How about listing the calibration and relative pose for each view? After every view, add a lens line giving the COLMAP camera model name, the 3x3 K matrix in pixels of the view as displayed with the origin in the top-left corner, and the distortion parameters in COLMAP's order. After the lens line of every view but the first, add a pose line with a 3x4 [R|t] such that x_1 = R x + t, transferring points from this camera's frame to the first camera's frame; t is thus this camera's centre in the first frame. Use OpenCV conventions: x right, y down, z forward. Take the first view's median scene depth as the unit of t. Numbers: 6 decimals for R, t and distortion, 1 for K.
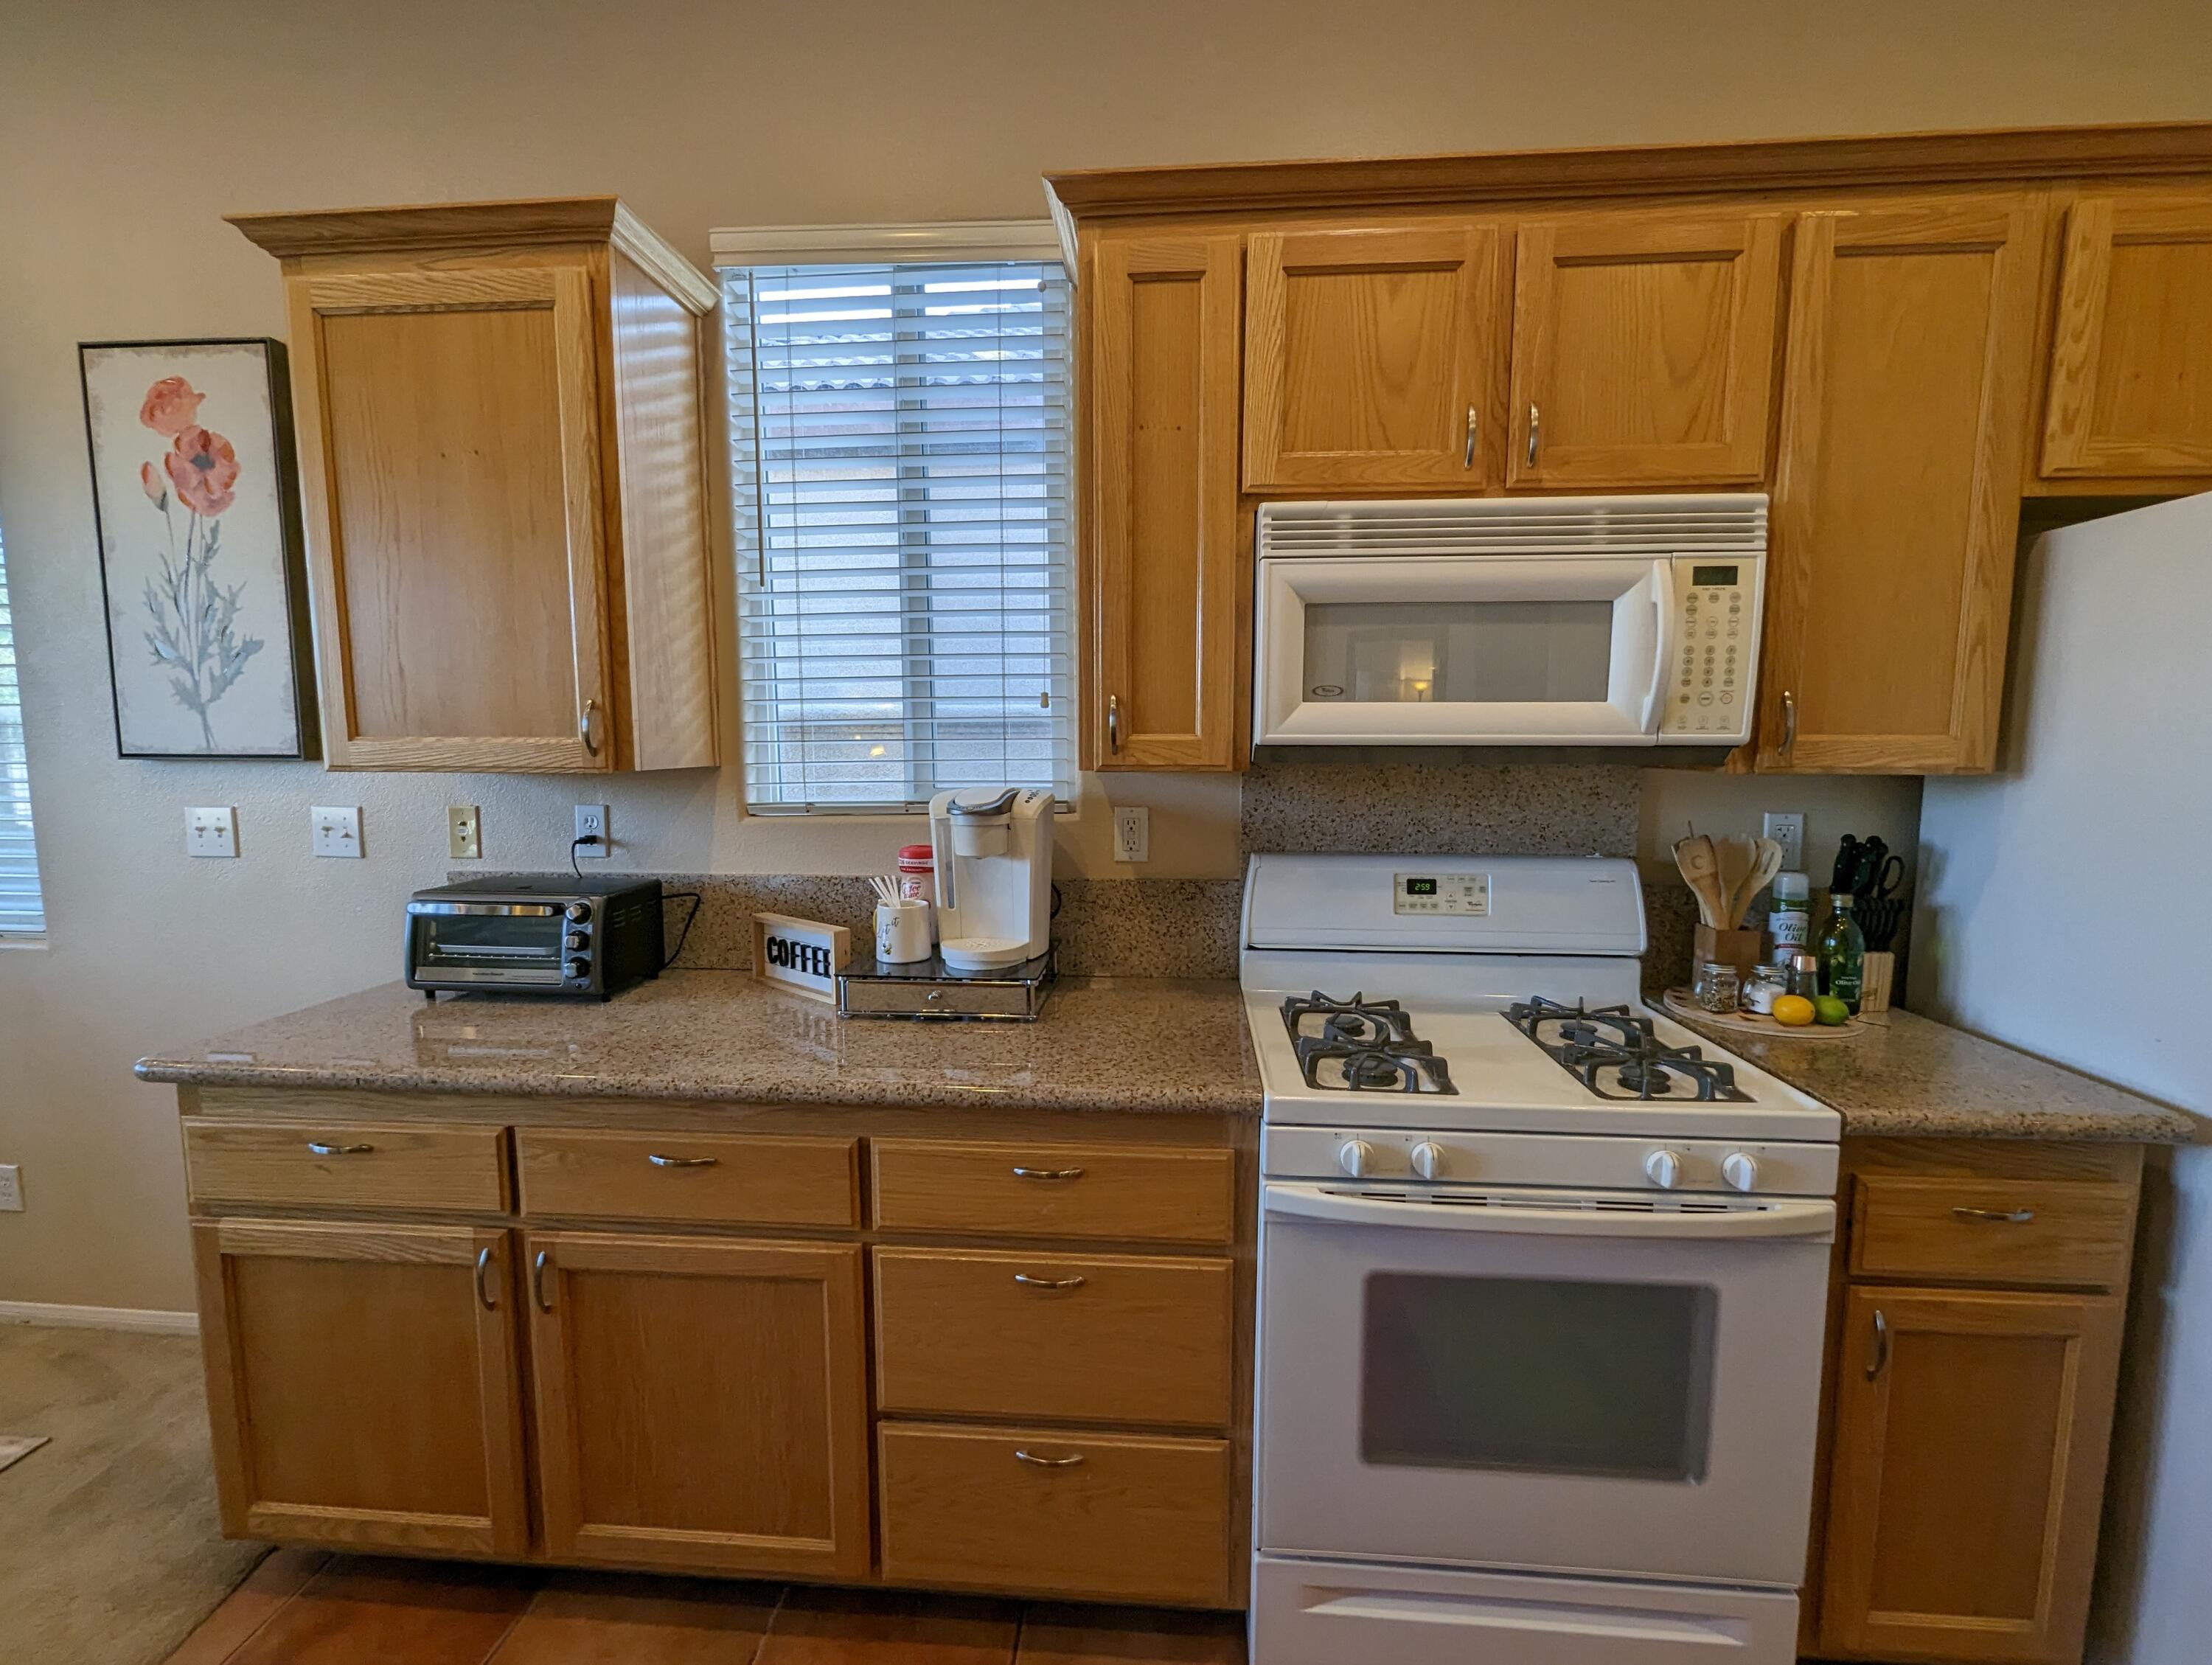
lens RADIAL K [[941.1, 0, 1118.9], [0, 941.1, 836.1], [0, 0, 1]] dist [-0.002146, -0.000791]
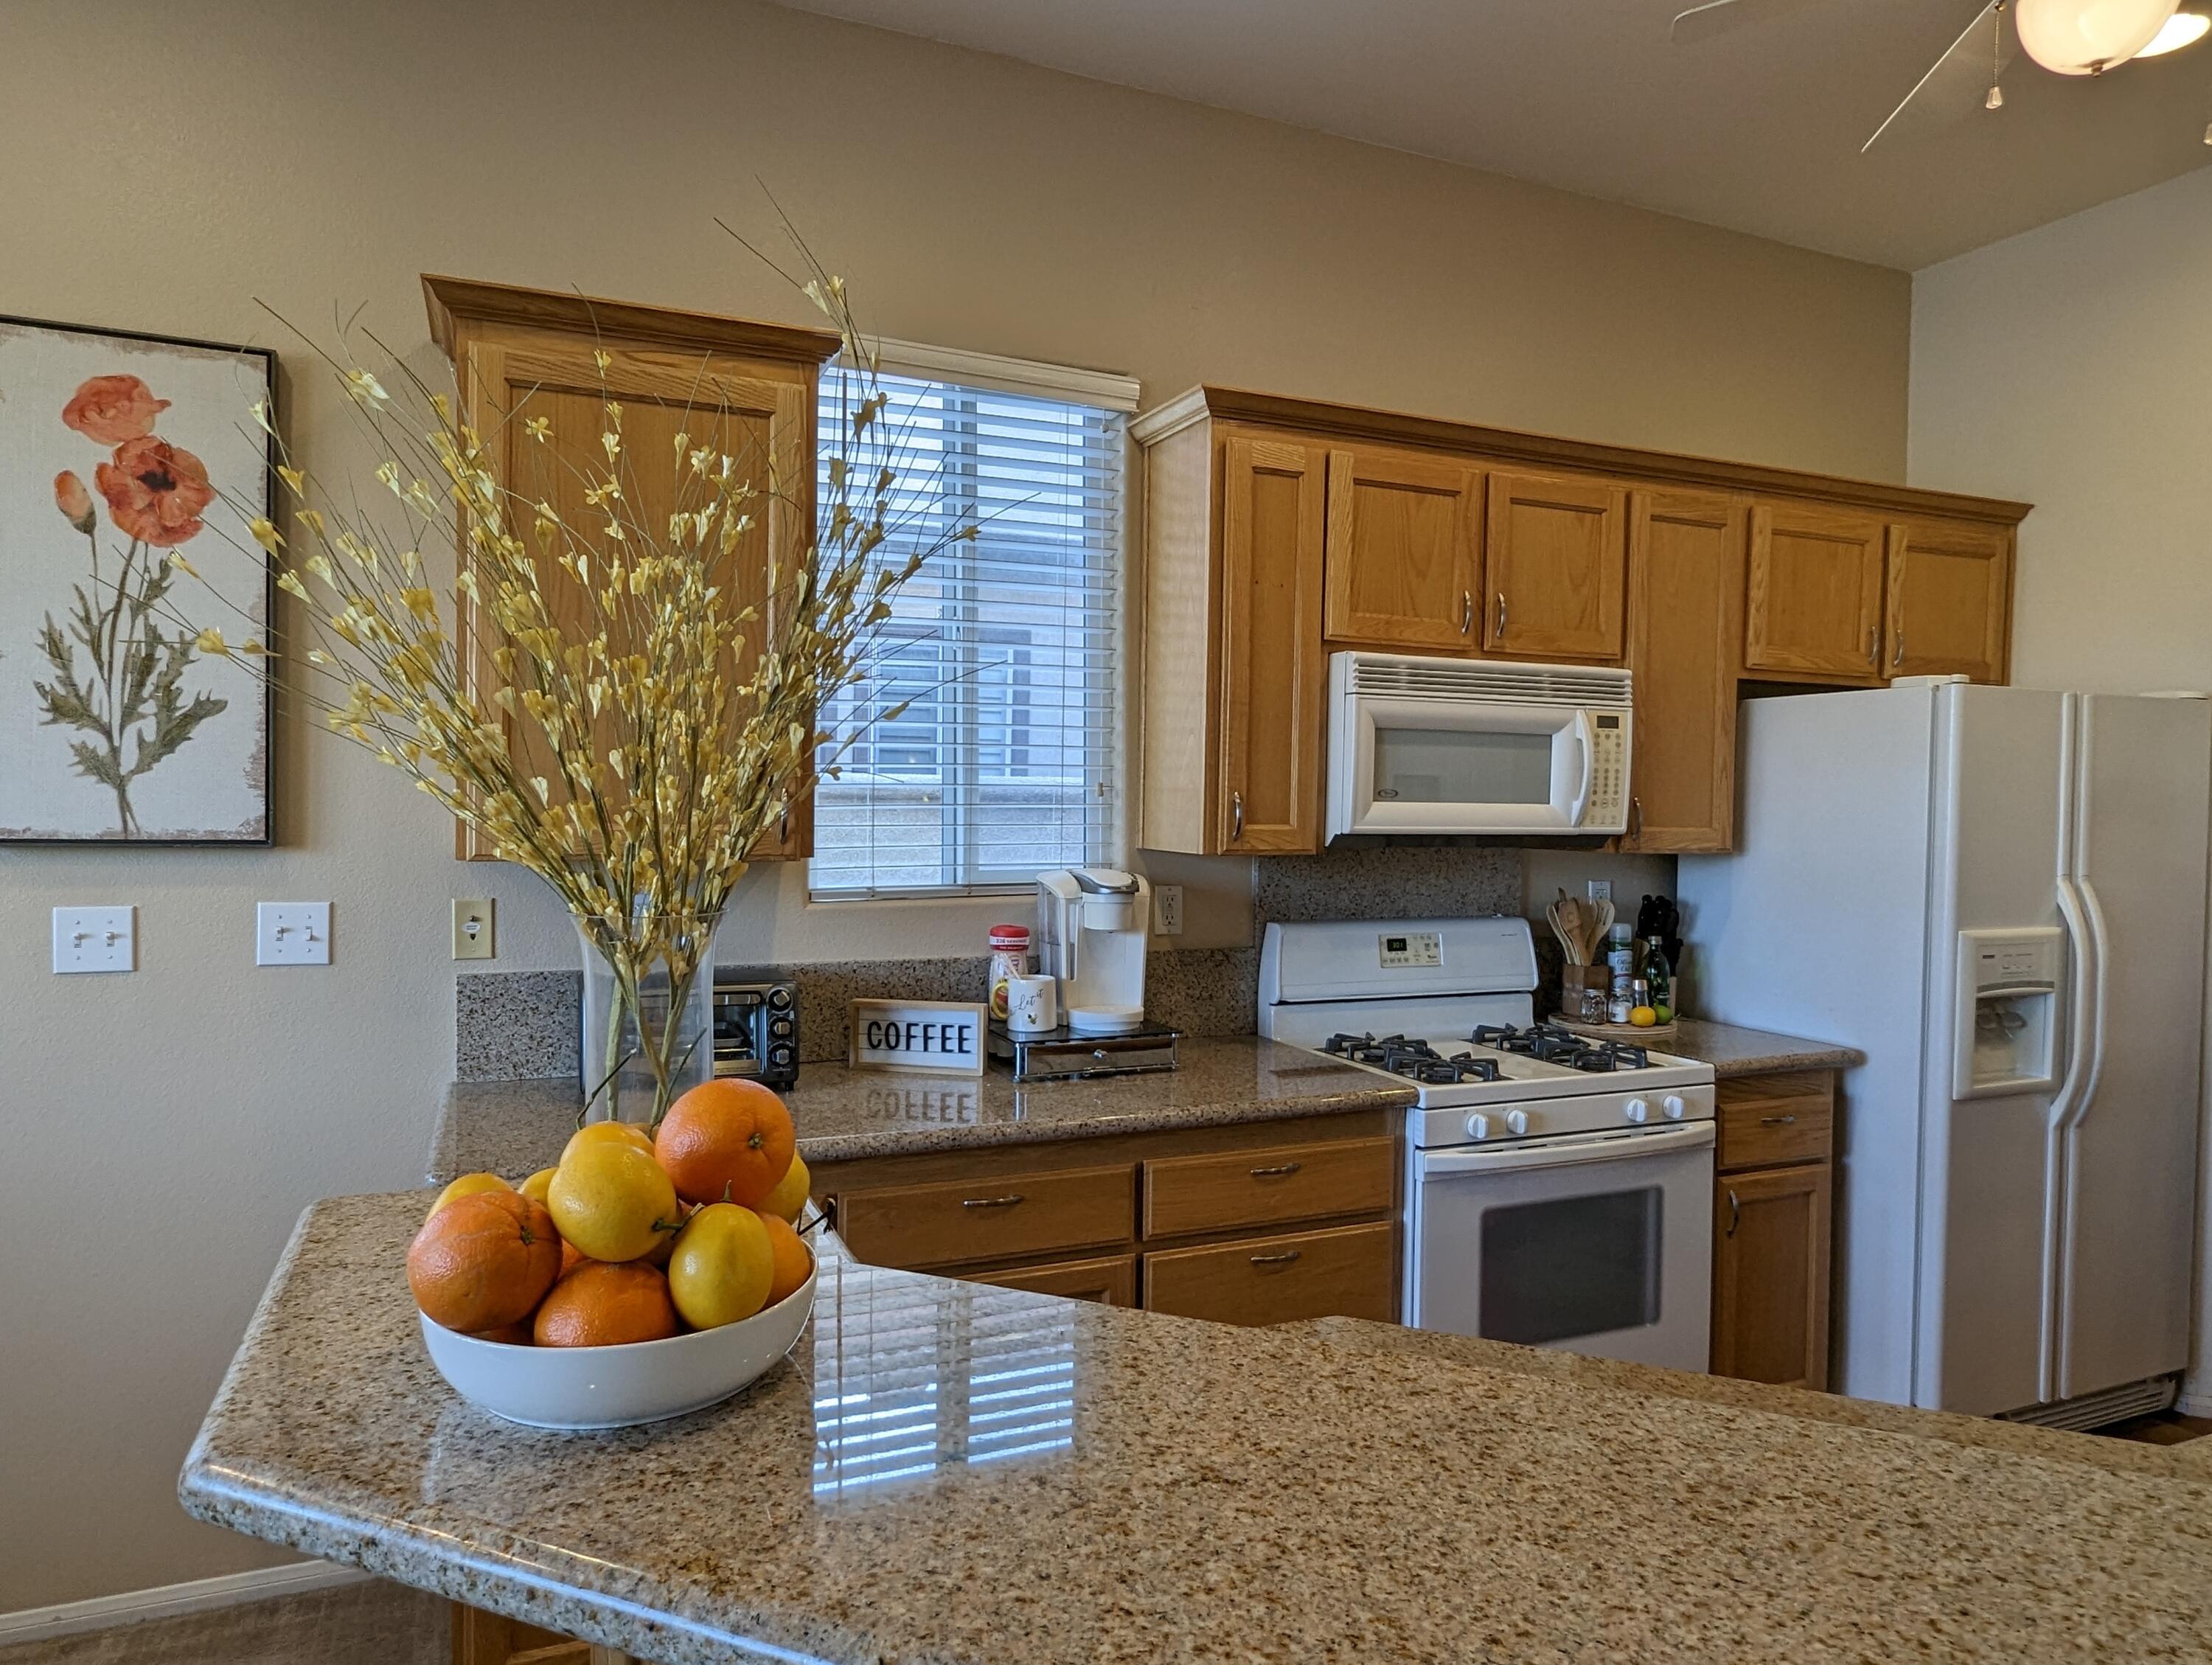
lens RADIAL K [[1370.6, 0, 1078.3], [0, 1370.6, 837.3], [0, 0, 1]] dist [-0.006682, -0.001189]
pose [[0.888629, -0.001784, 0.458623, -0.973699], [0.034446, 0.997428, -0.062862, 0.012331], [-0.457331, 0.071659, 0.886405, -0.466619]]
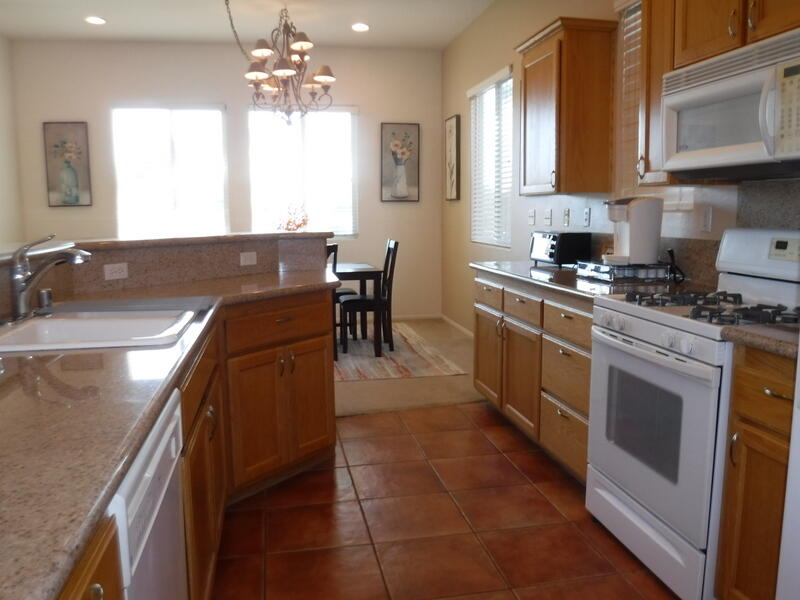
lens RADIAL K [[655.9, 0, 400.0], [0, 655.9, 300.0], [0, 0, 1]] dist [-0.063426, 0.000987]
pose [[0.261420, 0.125066, -0.957088, 1.504428], [-0.091939, 0.990288, 0.104292, 0.109227], [0.960836, 0.060730, 0.270380, -0.081644]]
